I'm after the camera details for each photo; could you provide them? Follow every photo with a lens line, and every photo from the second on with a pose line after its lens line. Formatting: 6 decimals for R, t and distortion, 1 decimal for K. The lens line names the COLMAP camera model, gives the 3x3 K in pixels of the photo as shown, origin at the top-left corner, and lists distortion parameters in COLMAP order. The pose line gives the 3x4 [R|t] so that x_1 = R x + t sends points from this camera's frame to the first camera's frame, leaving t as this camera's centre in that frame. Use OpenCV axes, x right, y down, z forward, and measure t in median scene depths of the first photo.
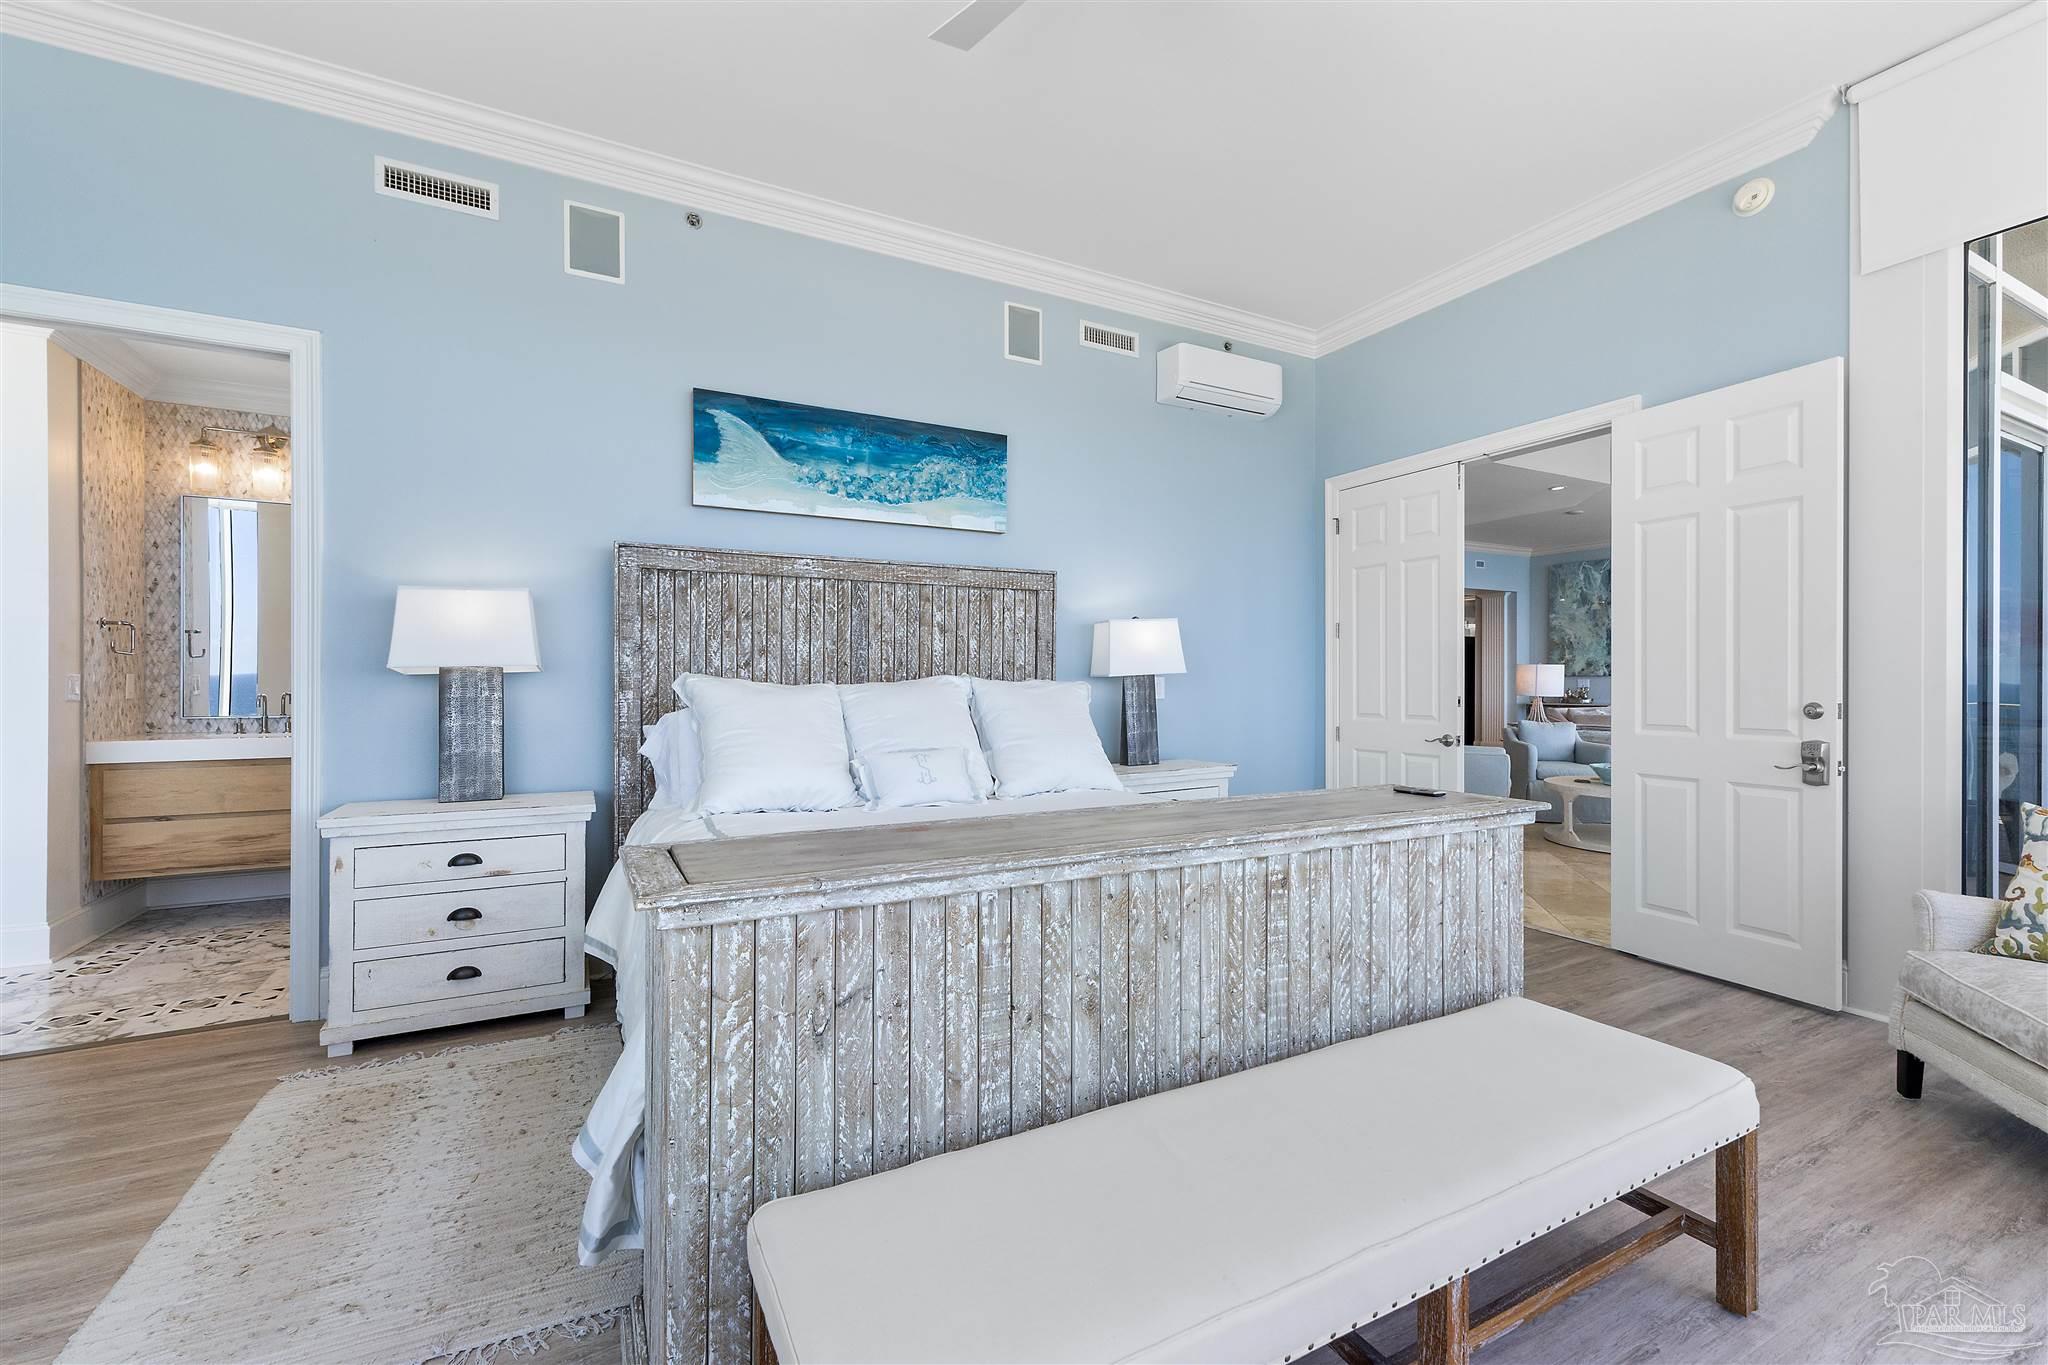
lens RADIAL K [[865.9, 0, 1025.7], [0, 865.9, 682.7], [0, 0, 1]] dist [0.003485, 0.001100]
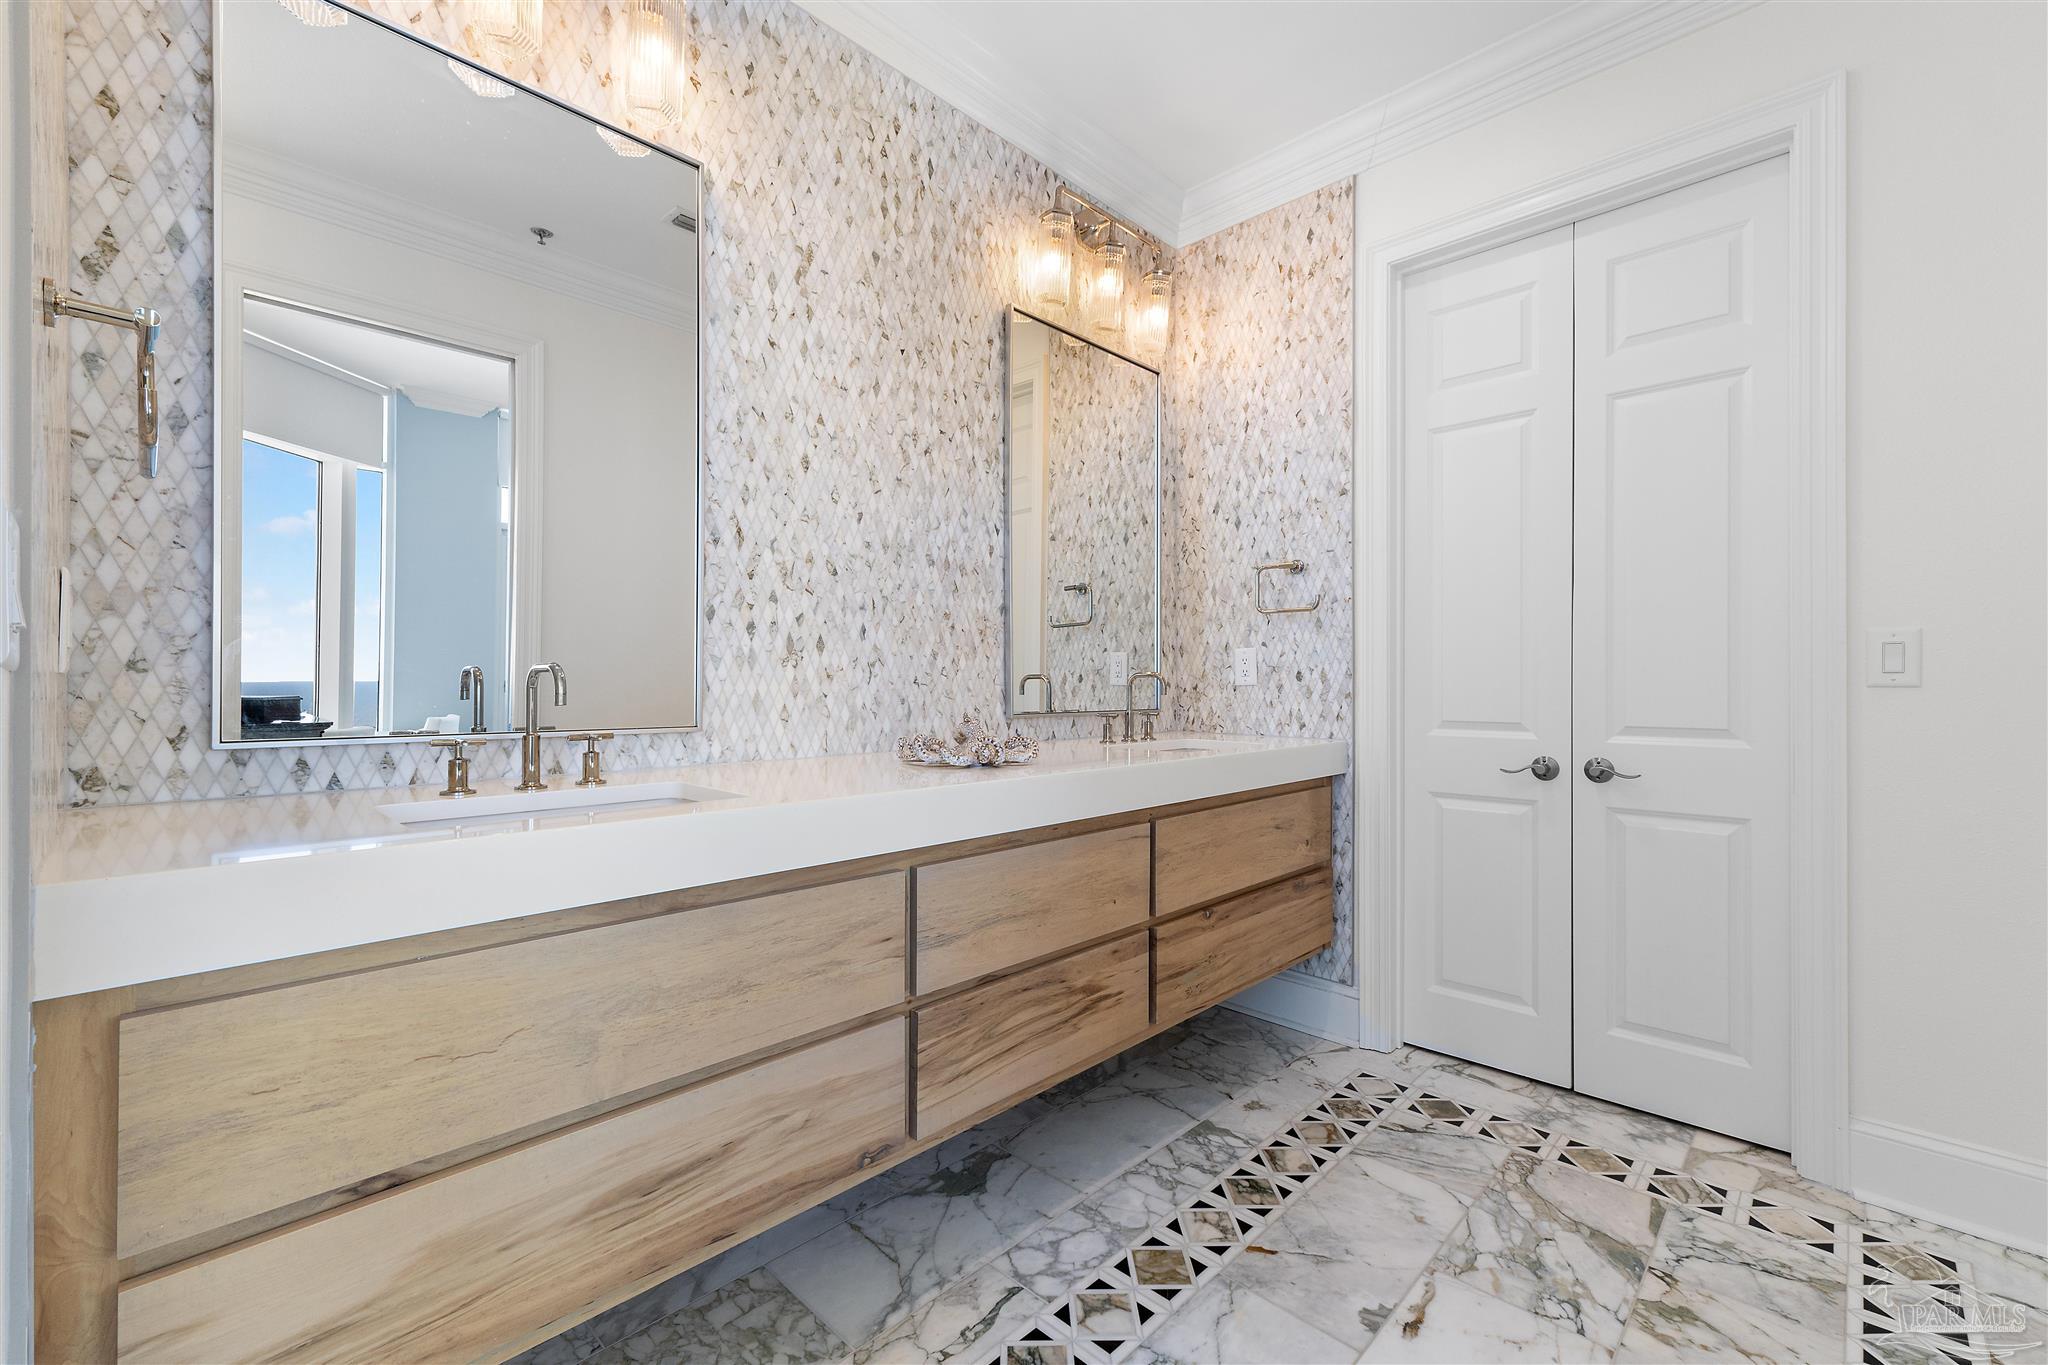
lens RADIAL K [[865.9, 0, 1022.7], [0, 865.9, 690.0], [0, 0, 1]] dist [0.003485, 0.001100]
pose [[0.947799, 0.006037, 0.318812, -0.818849], [-0.004956, 0.999979, -0.004199, 0.022222], [-0.318830, 0.002400, 0.947809, 0.657099]]
